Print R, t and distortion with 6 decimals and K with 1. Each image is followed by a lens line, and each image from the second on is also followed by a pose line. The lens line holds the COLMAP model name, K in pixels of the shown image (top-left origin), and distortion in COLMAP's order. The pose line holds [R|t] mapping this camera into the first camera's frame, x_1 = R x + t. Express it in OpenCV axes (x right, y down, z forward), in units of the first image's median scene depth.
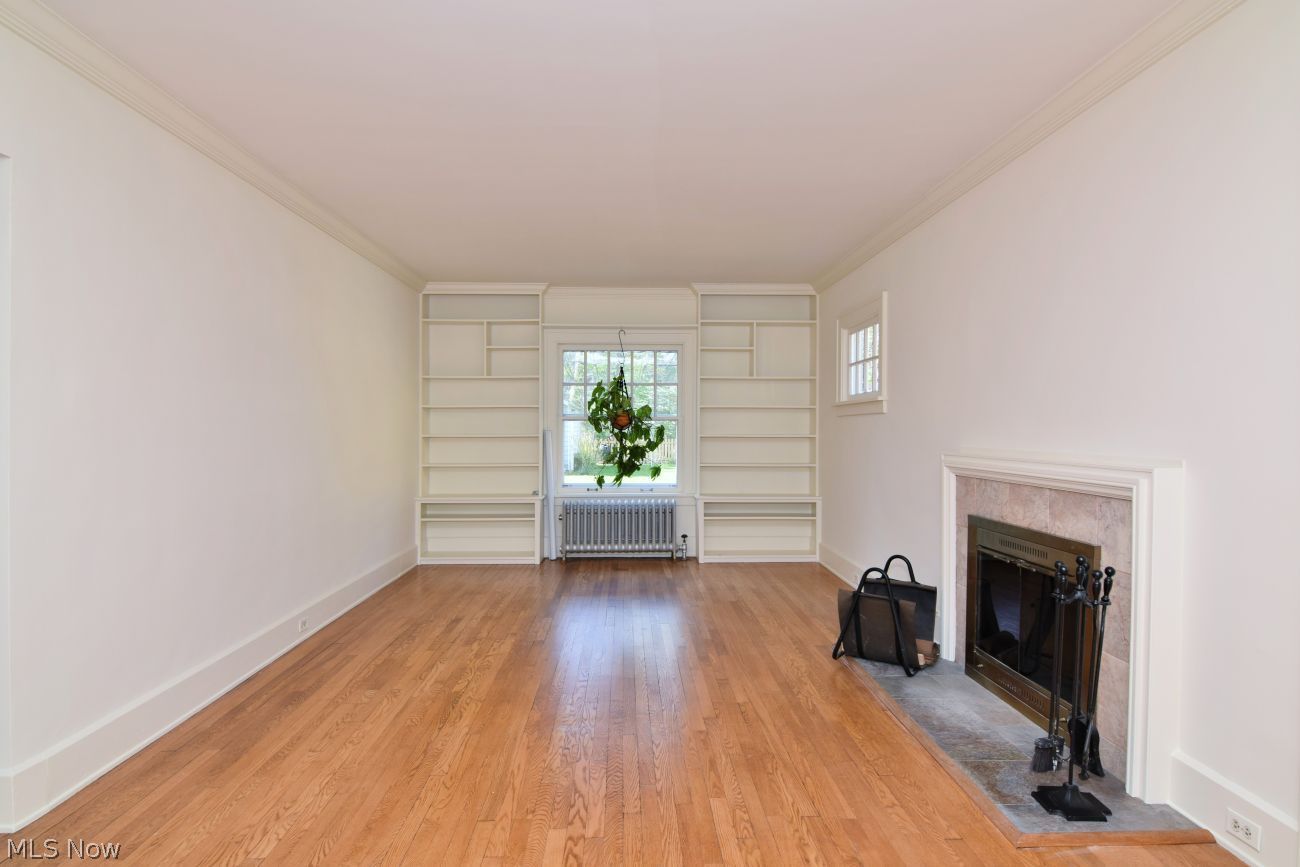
lens RADIAL K [[720.6, 0, 653.2], [0, 720.6, 434.2], [0, 0, 1]] dist [0.001836, -0.013396]
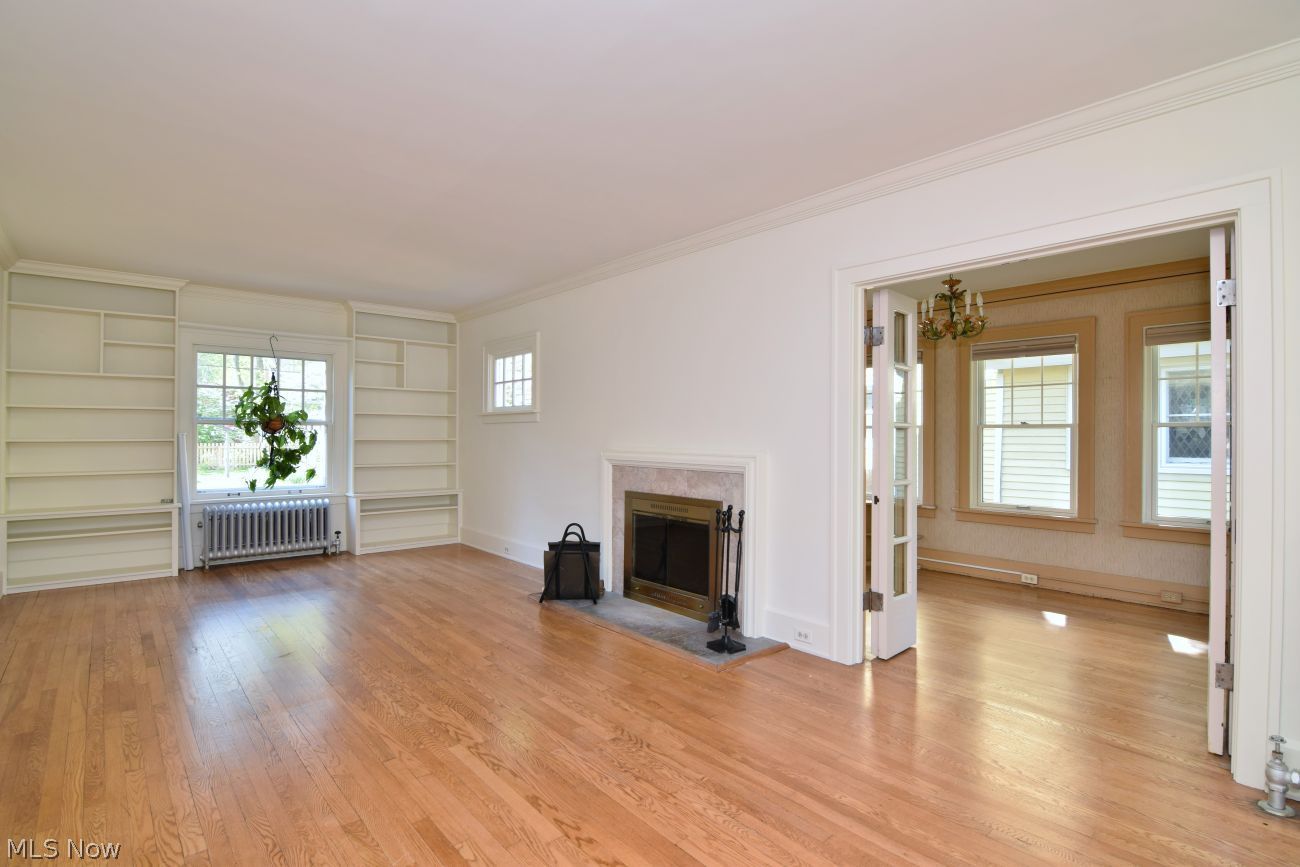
lens RADIAL K [[629.7, 0, 650.9], [0, 629.7, 431.8], [0, 0, 1]] dist [-0.003877, -0.007963]
pose [[0.776863, 0.003999, 0.629657, -0.323528], [0.002194, 0.999957, -0.009058, 0.000296], [-0.629666, 0.008419, 0.776820, -0.053930]]
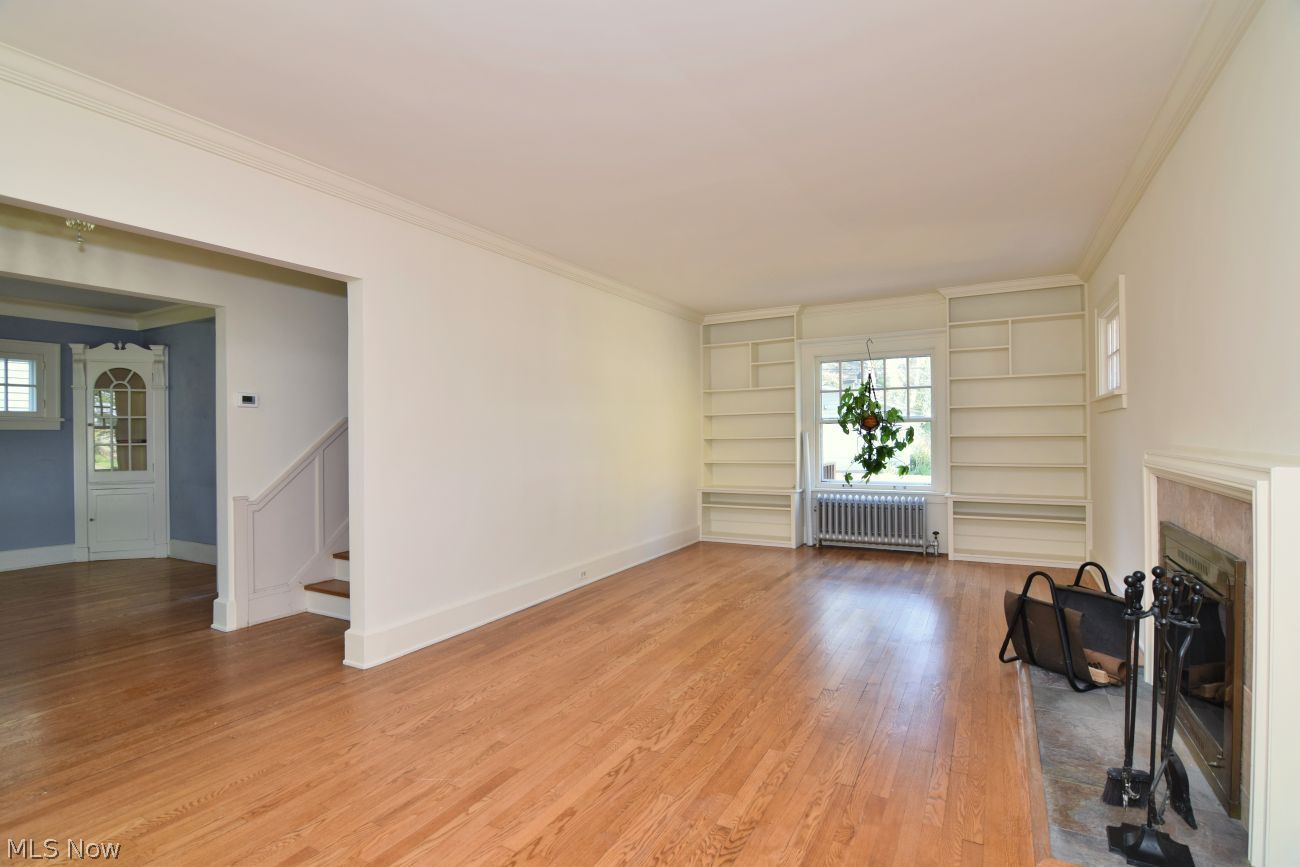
lens RADIAL K [[629.7, 0, 652.8], [0, 629.7, 431.9], [0, 0, 1]] dist [-0.003877, -0.007963]
pose [[0.859849, -0.014530, -0.510342, 0.272740], [0.009847, 0.999881, -0.011877, 0.005356], [0.510454, 0.005187, 0.859889, 0.023064]]
